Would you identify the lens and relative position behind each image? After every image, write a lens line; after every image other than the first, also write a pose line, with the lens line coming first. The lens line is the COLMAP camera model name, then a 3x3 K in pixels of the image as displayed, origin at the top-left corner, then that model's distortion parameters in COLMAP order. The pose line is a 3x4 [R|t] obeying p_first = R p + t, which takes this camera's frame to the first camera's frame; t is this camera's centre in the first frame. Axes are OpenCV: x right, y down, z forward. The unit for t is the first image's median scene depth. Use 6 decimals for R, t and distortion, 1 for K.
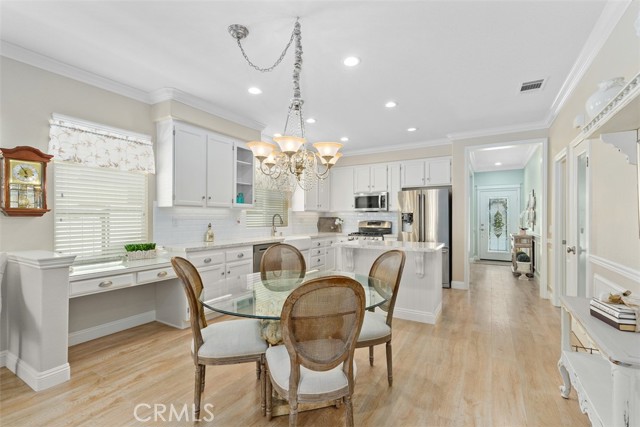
lens RADIAL K [[292.6, 0, 322.4], [0, 292.6, 217.7], [0, 0, 1]] dist [0.001964, 0.000469]
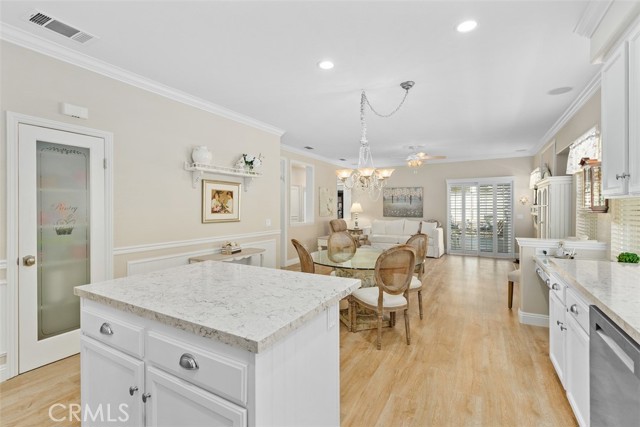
lens RADIAL K [[292.6, 0, 320.1], [0, 292.6, 209.7], [0, 0, 1]] dist [0.001964, 0.000469]
pose [[-0.999919, 0.003931, -0.012124, 0.073791], [0.003857, 0.999974, 0.006078, -0.013660], [0.012147, 0.006031, -0.999908, 1.102839]]
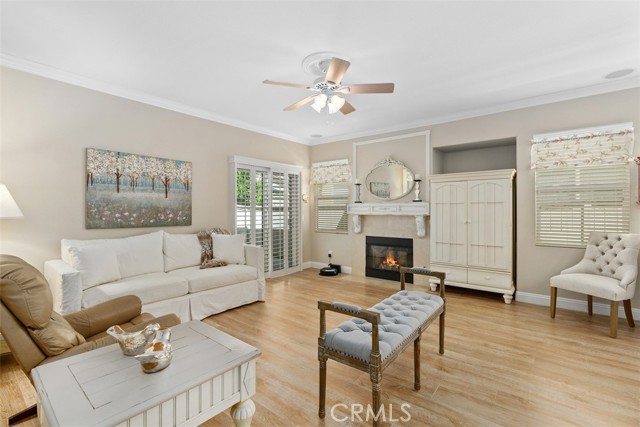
lens RADIAL K [[292.6, 0, 317.7], [0, 292.6, 209.3], [0, 0, 1]] dist [0.001964, 0.000469]
pose [[-0.152317, 0.000251, -0.988332, 0.214866], [0.002651, 0.999996, -0.000155, 0.000314], [0.988328, -0.002644, -0.152317, -0.118774]]
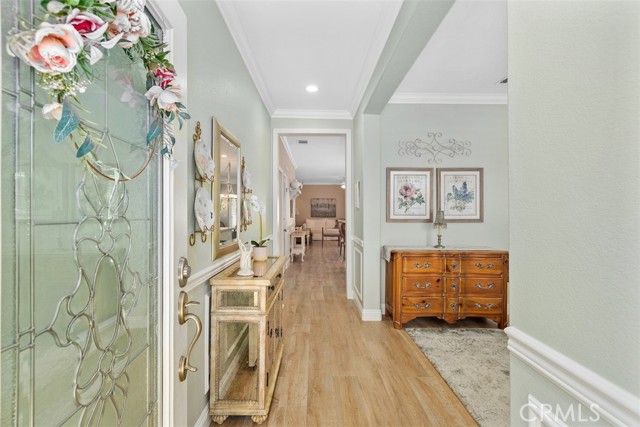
lens RADIAL K [[292.6, 0, 315.3], [0, 292.6, 211.5], [0, 0, 1]] dist [0.001964, 0.000469]
pose [[-0.865069, -0.000756, -0.501652, 1.031693], [0.001052, 0.999994, -0.003322, -0.001703], [0.501652, -0.003401, -0.865063, 1.731000]]
